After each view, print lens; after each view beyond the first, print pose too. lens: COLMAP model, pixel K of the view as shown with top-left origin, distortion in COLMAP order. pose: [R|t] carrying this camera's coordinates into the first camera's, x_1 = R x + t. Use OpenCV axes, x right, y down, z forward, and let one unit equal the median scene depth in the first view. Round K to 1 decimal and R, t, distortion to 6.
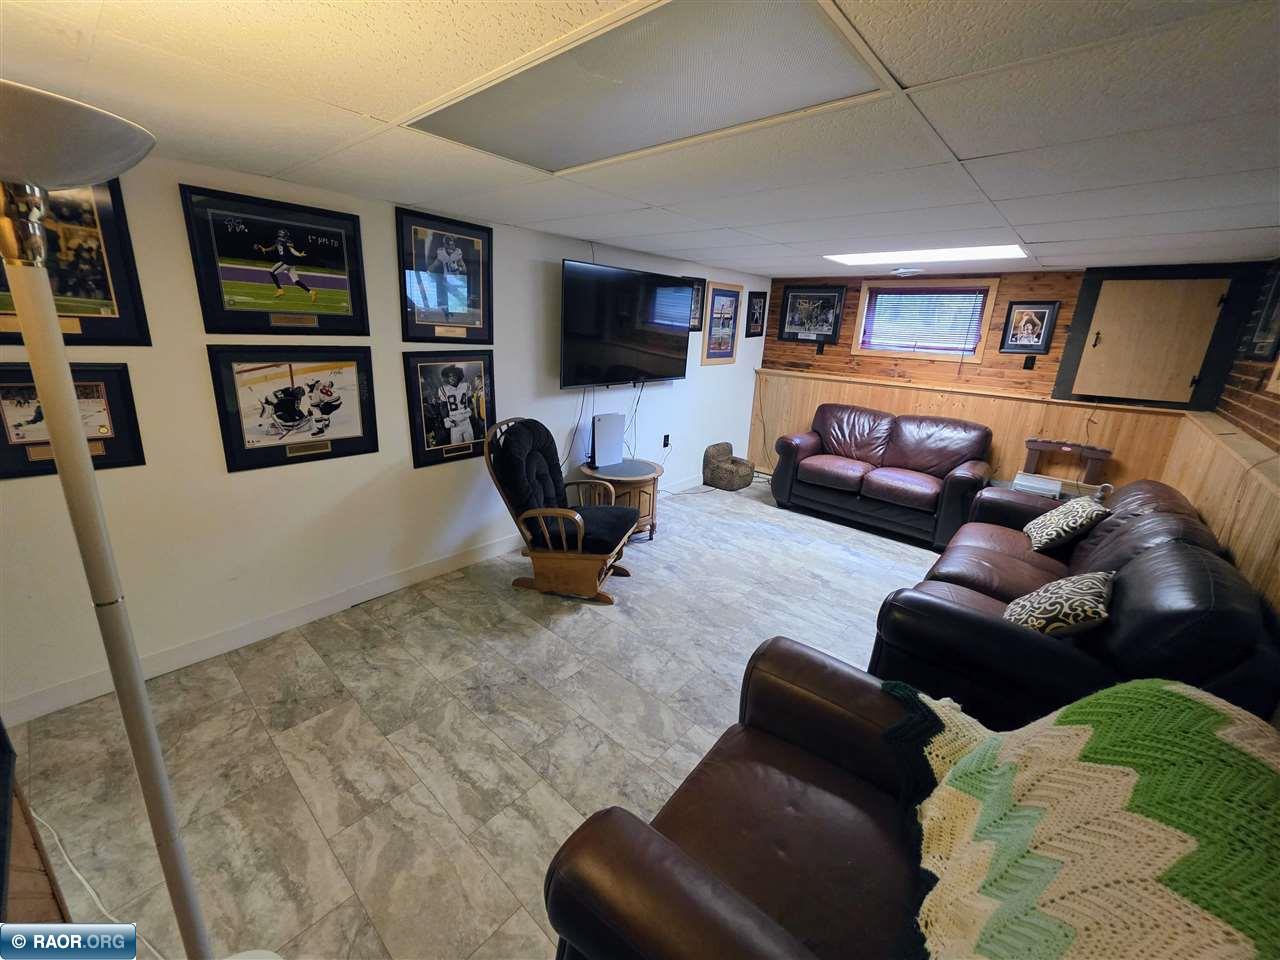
lens RADIAL K [[511.6, 0, 640.1], [0, 511.6, 474.7], [0, 0, 1]] dist [0.002627, -0.000912]
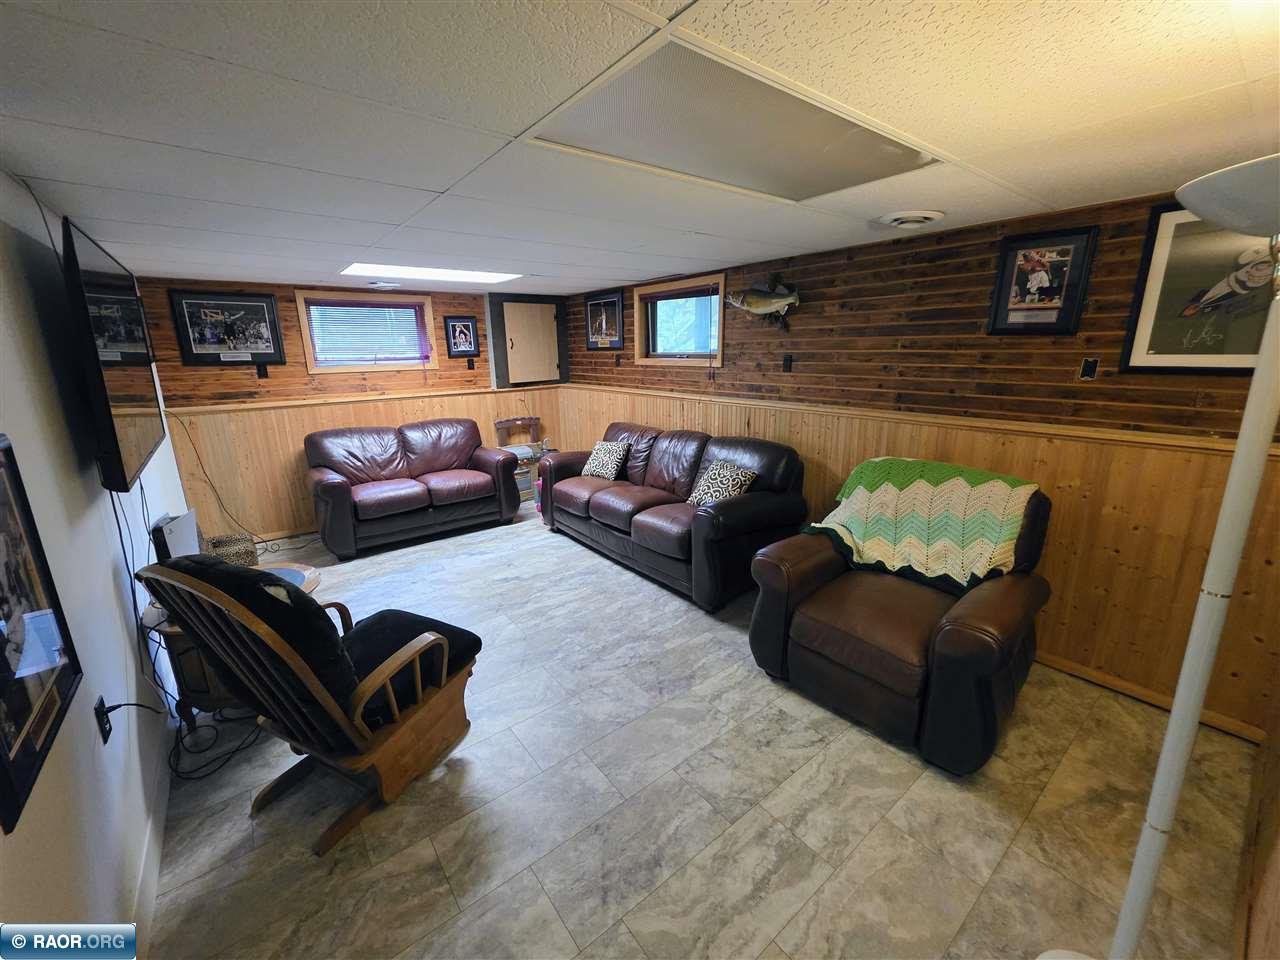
lens RADIAL K [[511.6, 0, 639.5], [0, 511.6, 473.8], [0, 0, 1]] dist [0.002627, -0.000912]
pose [[0.180020, -0.281404, 0.942552, -0.463834], [0.301184, 0.927954, 0.219522, -0.129151], [-0.936419, 0.244363, 0.251804, 0.387290]]
